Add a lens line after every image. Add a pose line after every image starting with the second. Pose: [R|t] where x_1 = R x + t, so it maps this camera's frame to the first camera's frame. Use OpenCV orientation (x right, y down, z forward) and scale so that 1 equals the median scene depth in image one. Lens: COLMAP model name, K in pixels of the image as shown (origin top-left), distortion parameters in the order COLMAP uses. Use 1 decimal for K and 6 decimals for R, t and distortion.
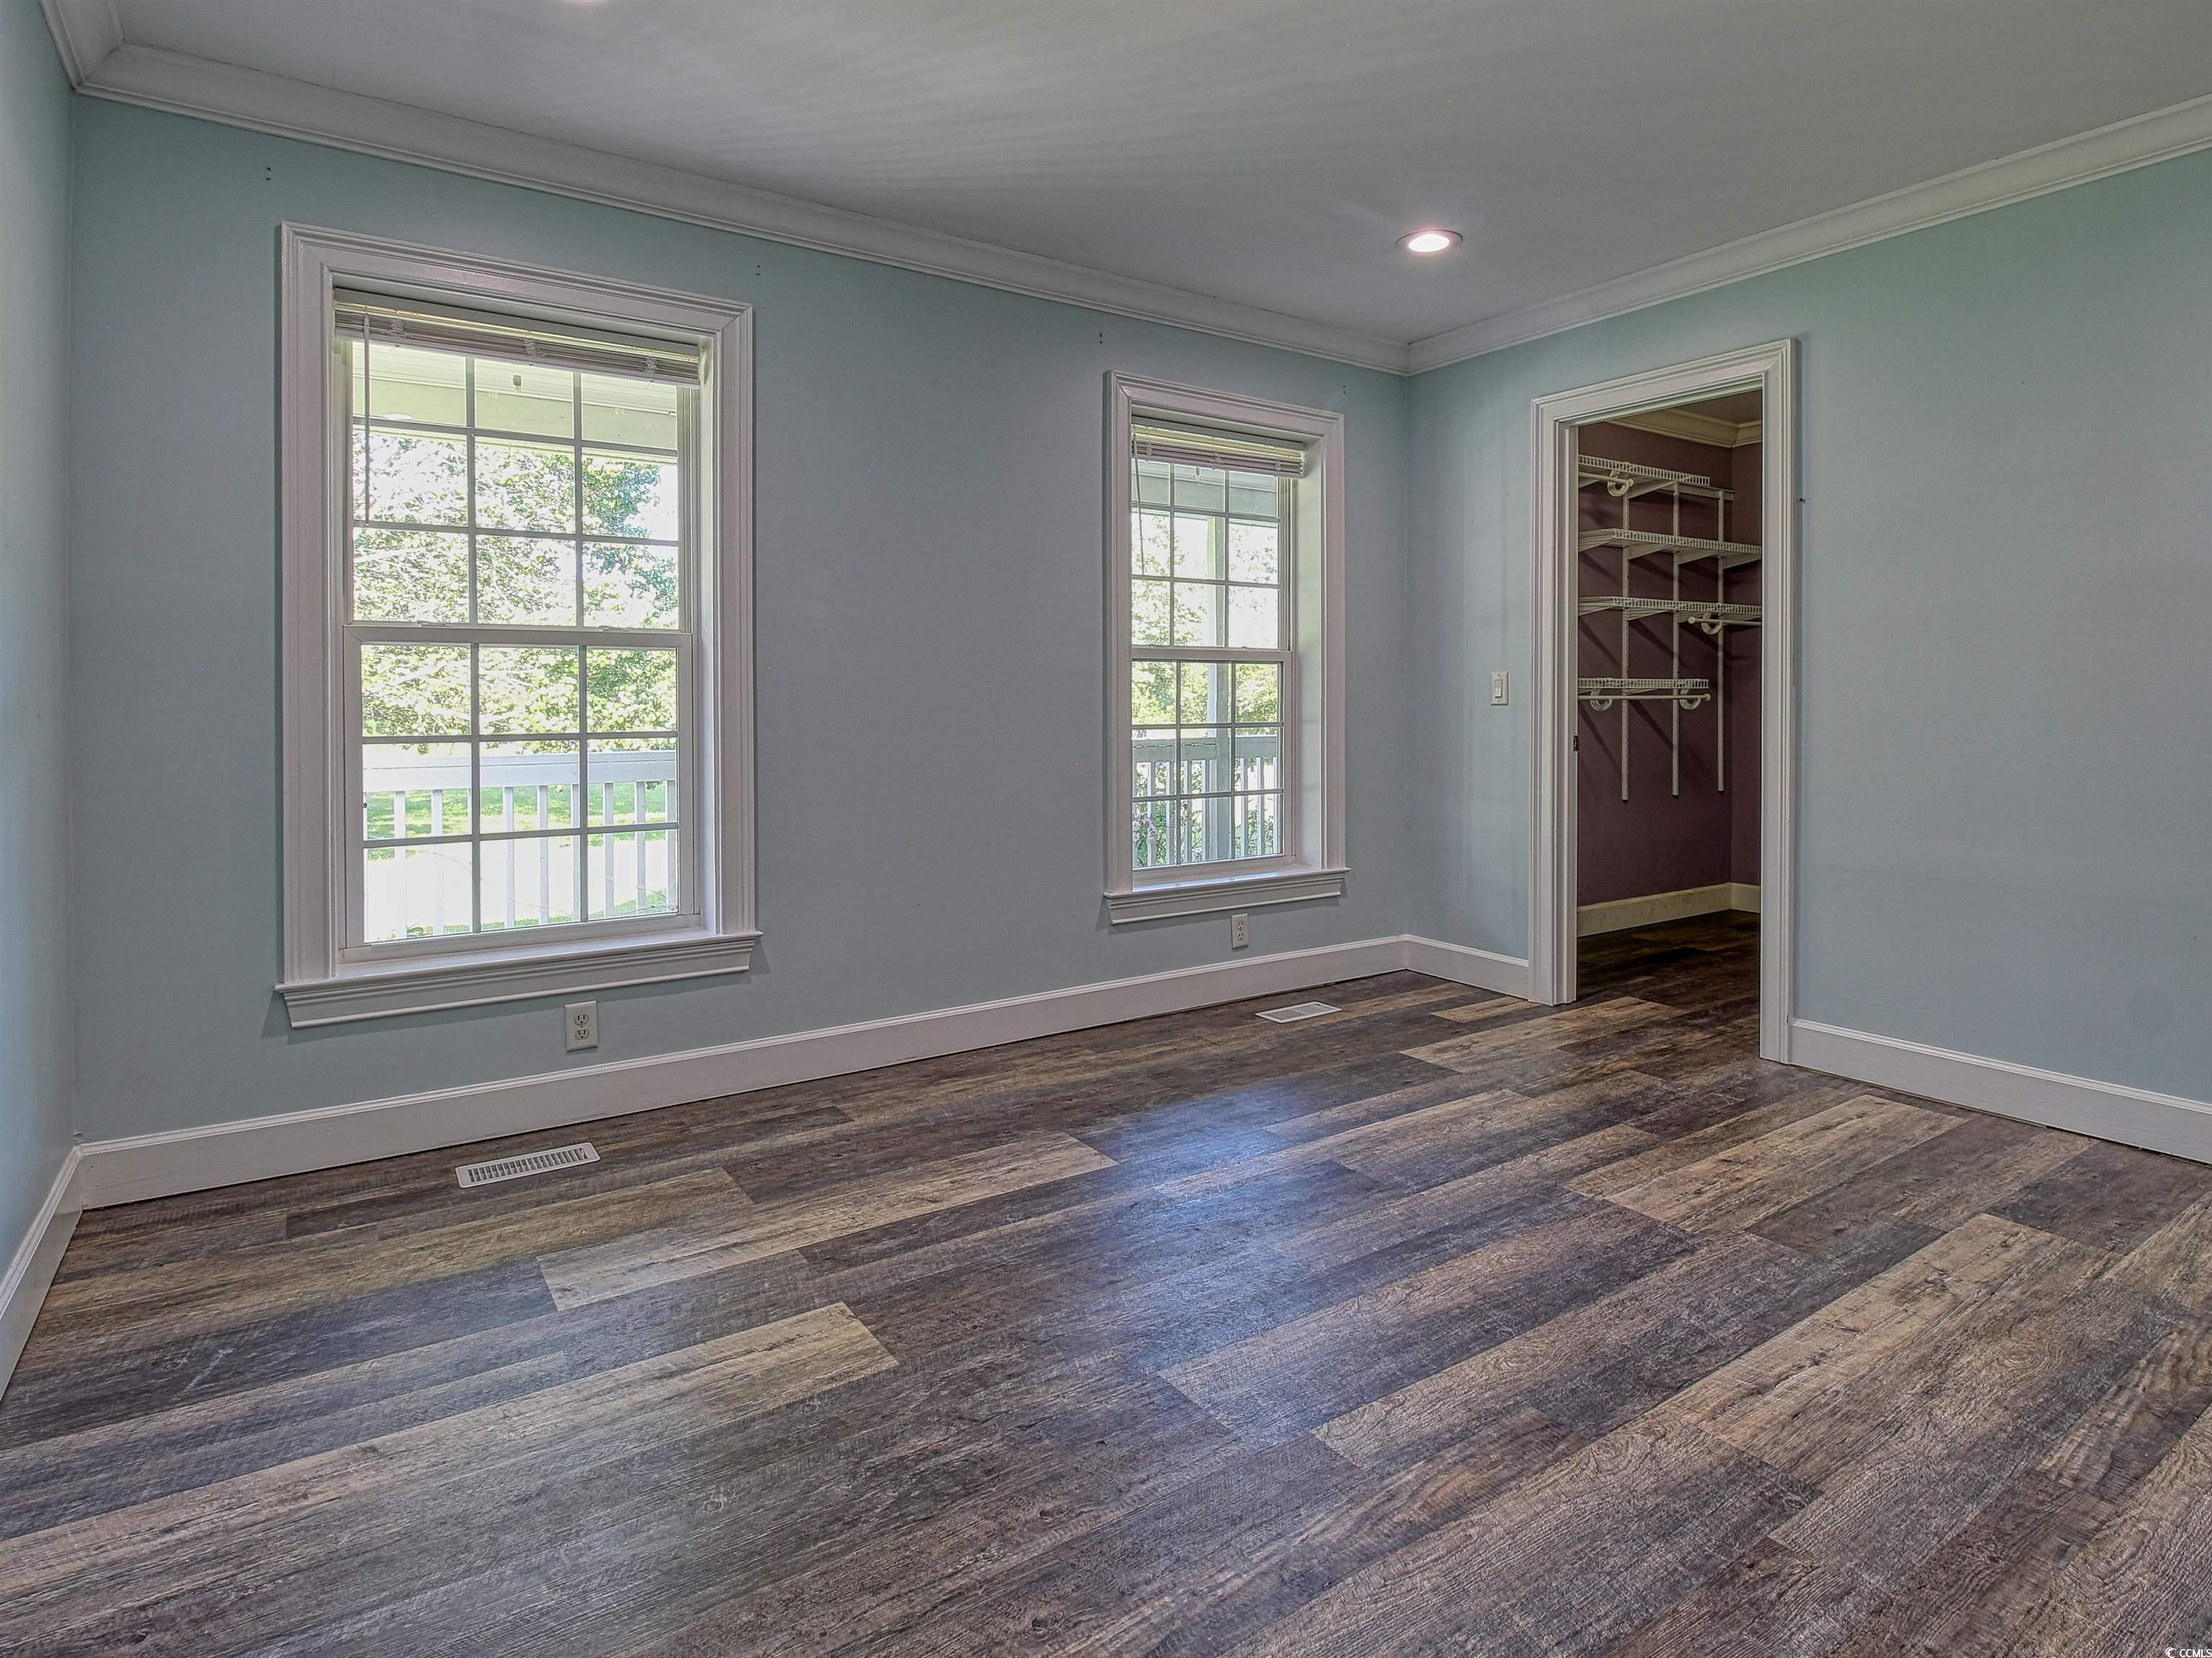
lens RADIAL K [[1162.5, 0, 1124.6], [0, 1162.5, 786.6], [0, 0, 1]] dist [0.001852, -0.013509]
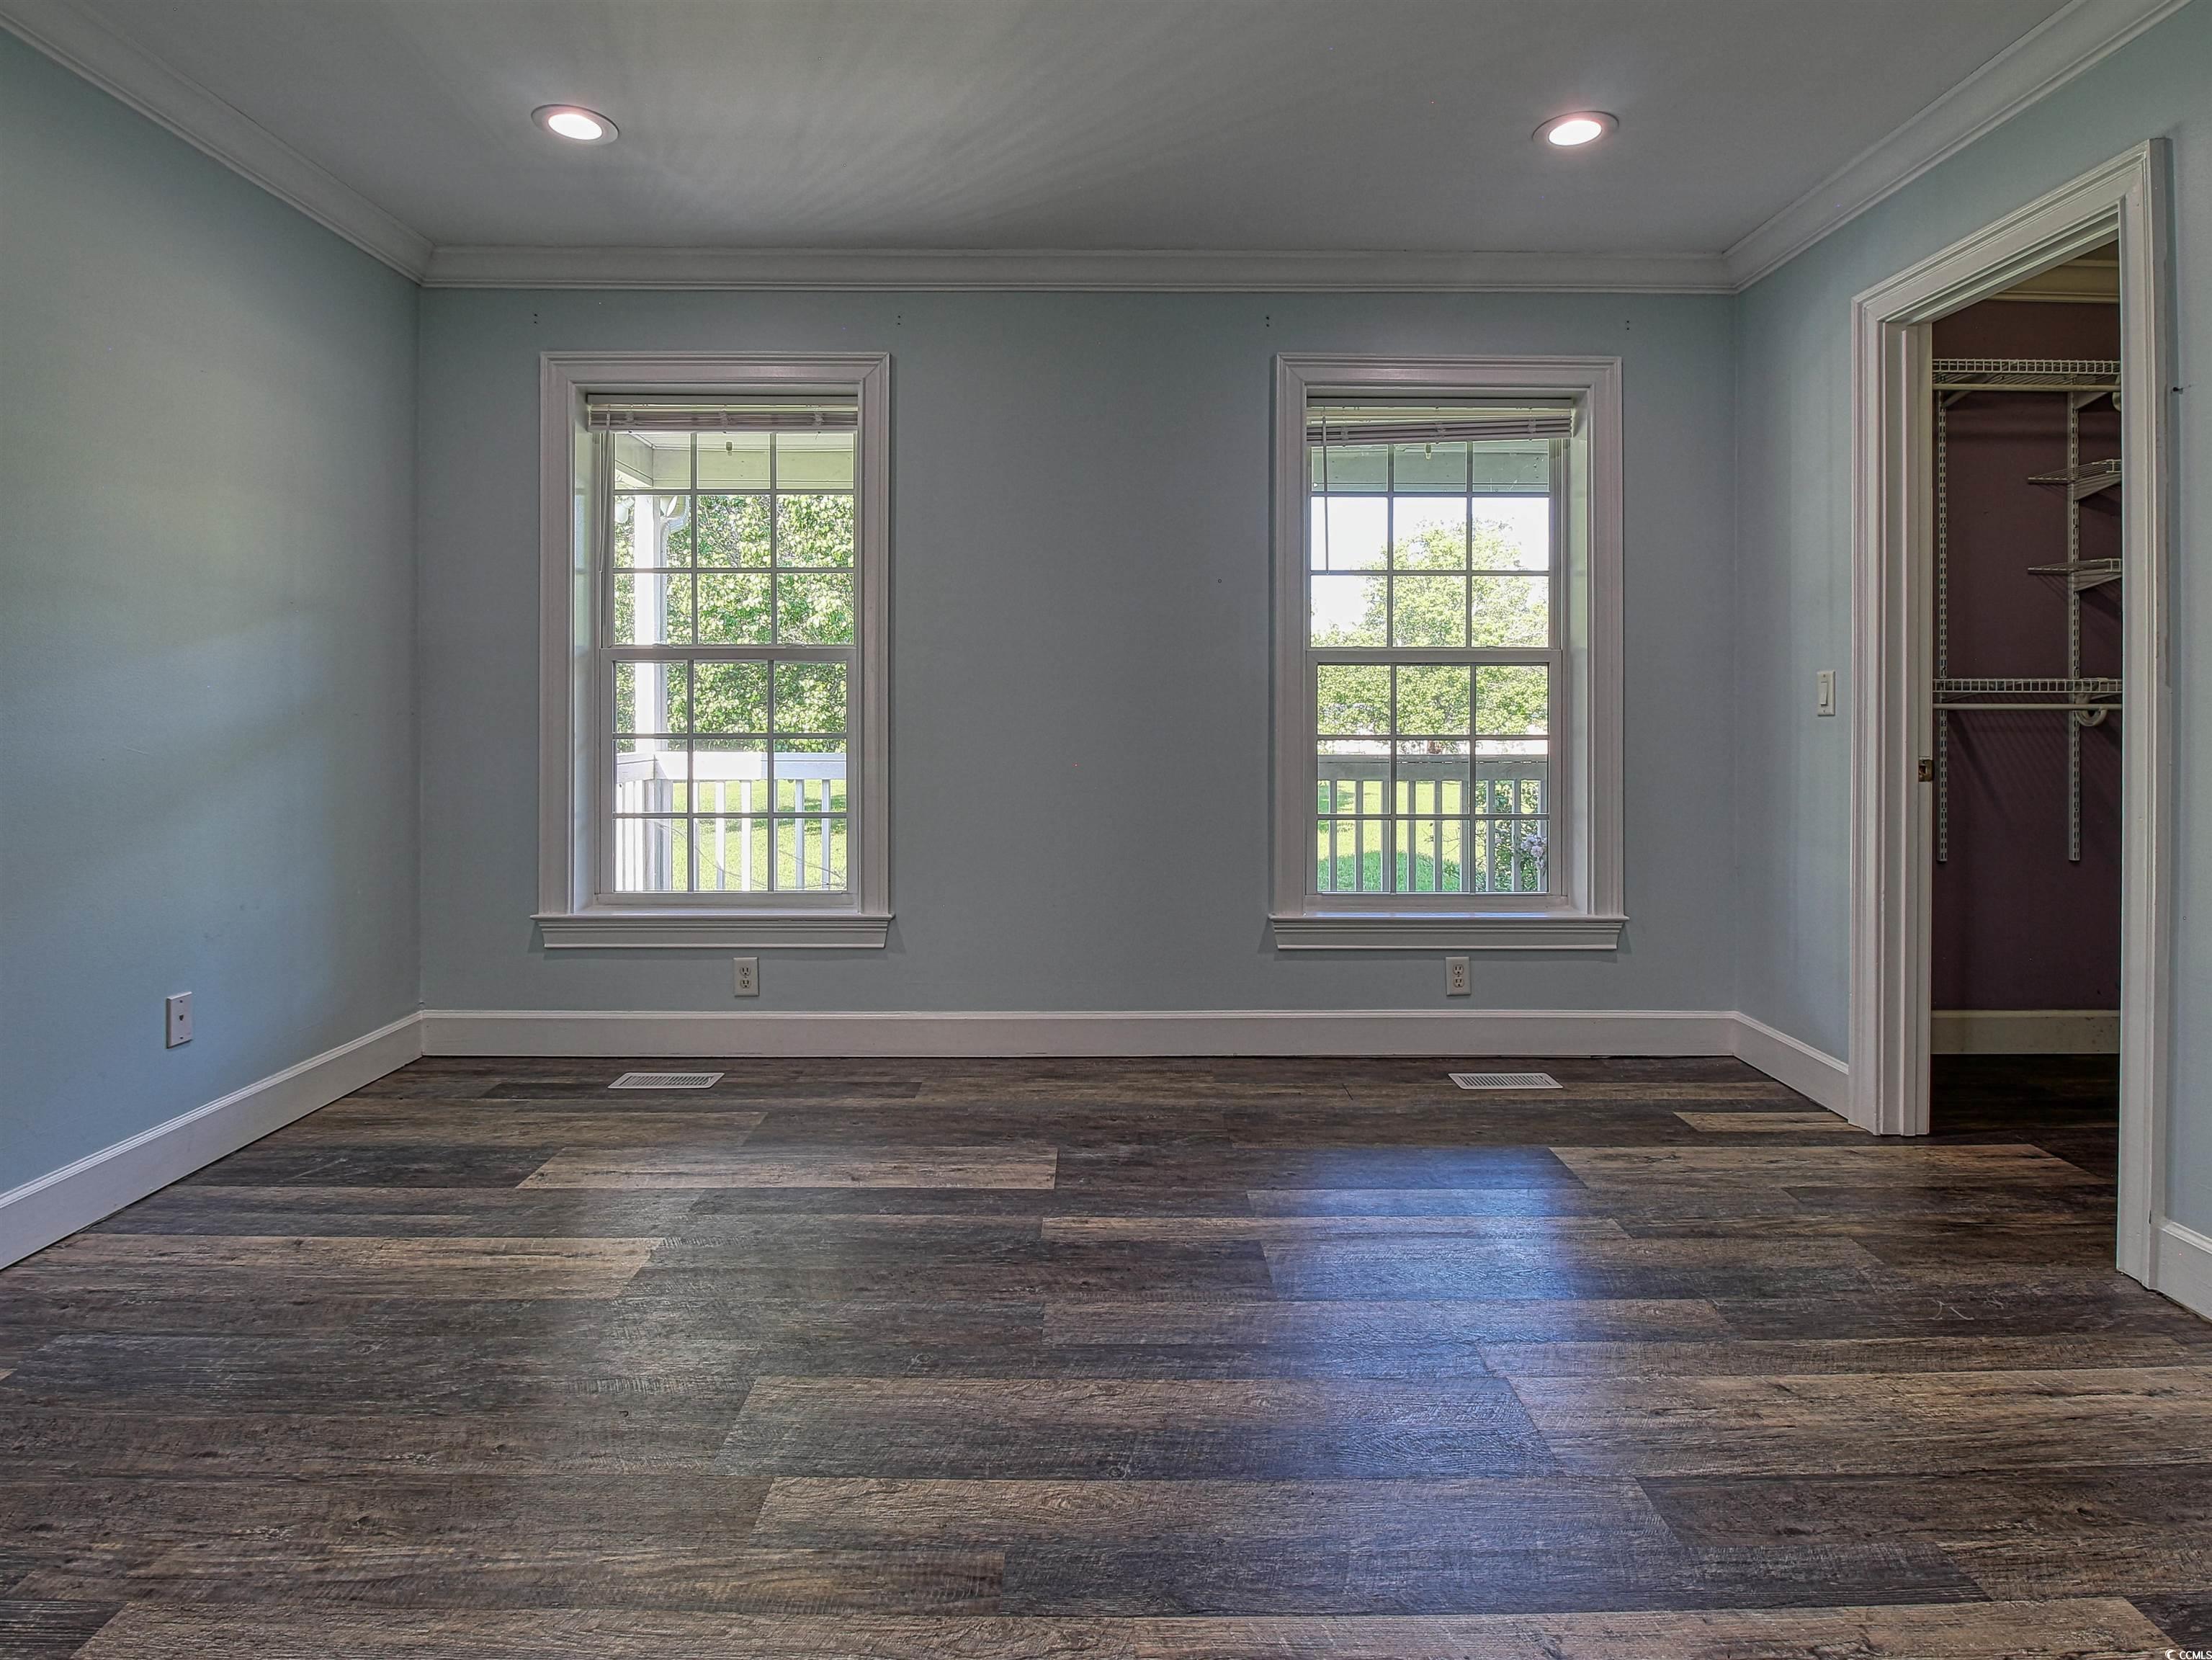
lens RADIAL K [[1162.7, 0, 1124.6], [0, 1162.7, 787.6], [0, 0, 1]] dist [0.001852, -0.013509]
pose [[0.838131, 0.040295, -0.543978, 0.484998], [-0.043430, 0.999031, 0.007088, -0.014711], [0.543737, 0.017684, 0.839069, 0.190212]]
